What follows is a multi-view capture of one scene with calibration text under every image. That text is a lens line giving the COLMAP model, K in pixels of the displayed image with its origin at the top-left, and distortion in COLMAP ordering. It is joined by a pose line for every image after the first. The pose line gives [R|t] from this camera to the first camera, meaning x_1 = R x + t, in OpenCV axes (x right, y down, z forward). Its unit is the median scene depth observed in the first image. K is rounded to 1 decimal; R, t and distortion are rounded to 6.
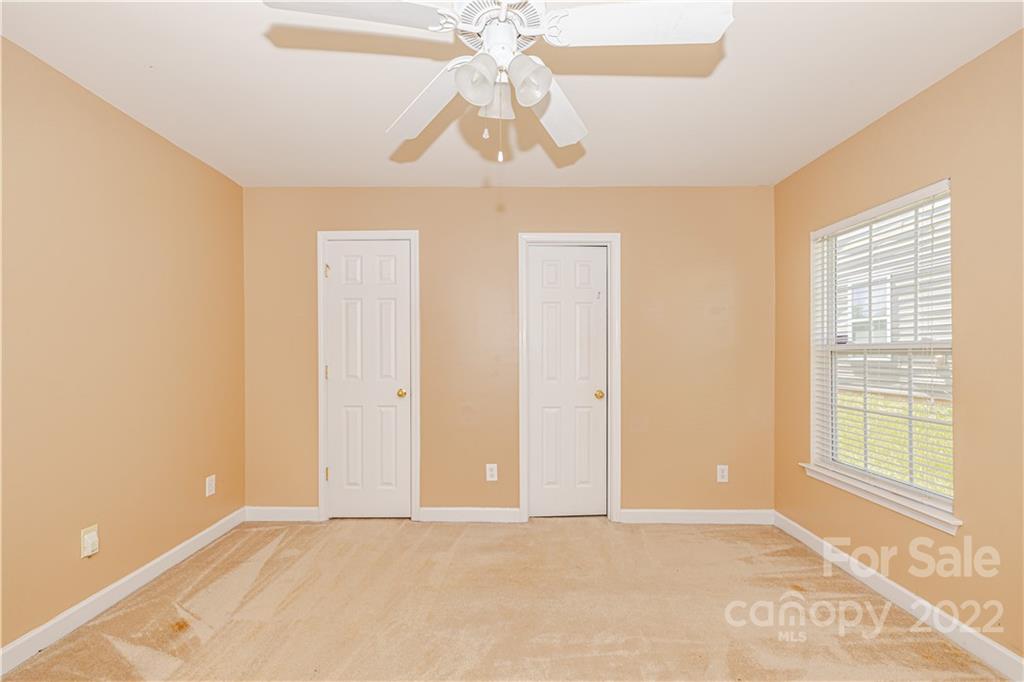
lens RADIAL K [[436.0, 0, 504.2], [0, 436.0, 355.2], [0, 0, 1]] dist [-0.003702, -0.002519]
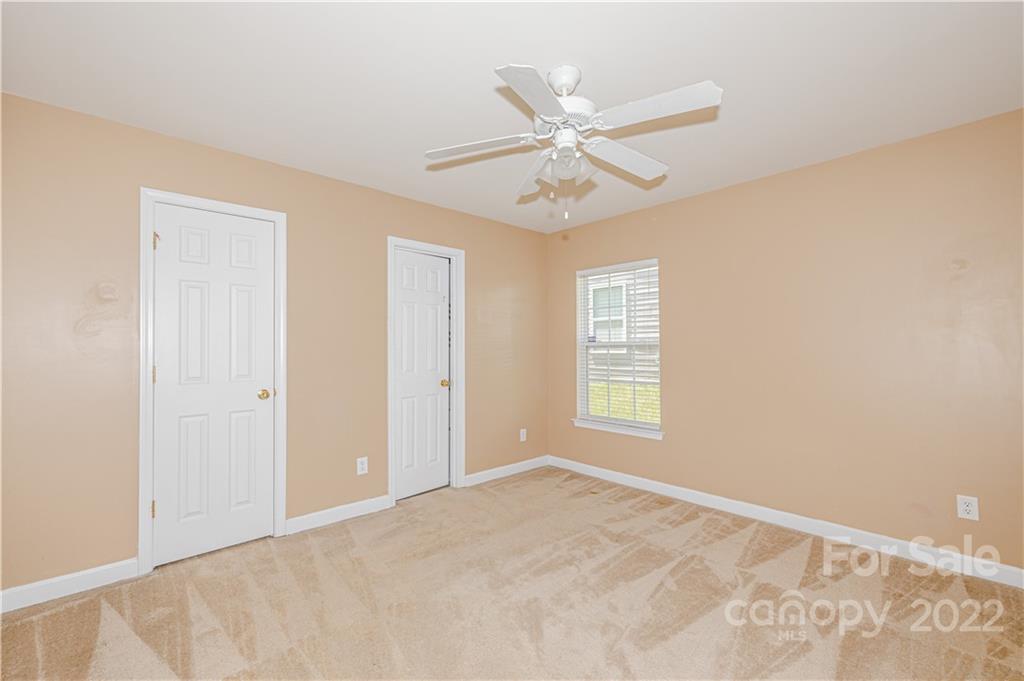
lens RADIAL K [[436.0, 0, 507.5], [0, 436.0, 340.6], [0, 0, 1]] dist [-0.003702, -0.002519]
pose [[0.723401, 0.010250, 0.690352, -0.505969], [0.009031, 0.999664, -0.024306, 0.005752], [-0.690369, 0.023818, 0.723065, 0.028331]]
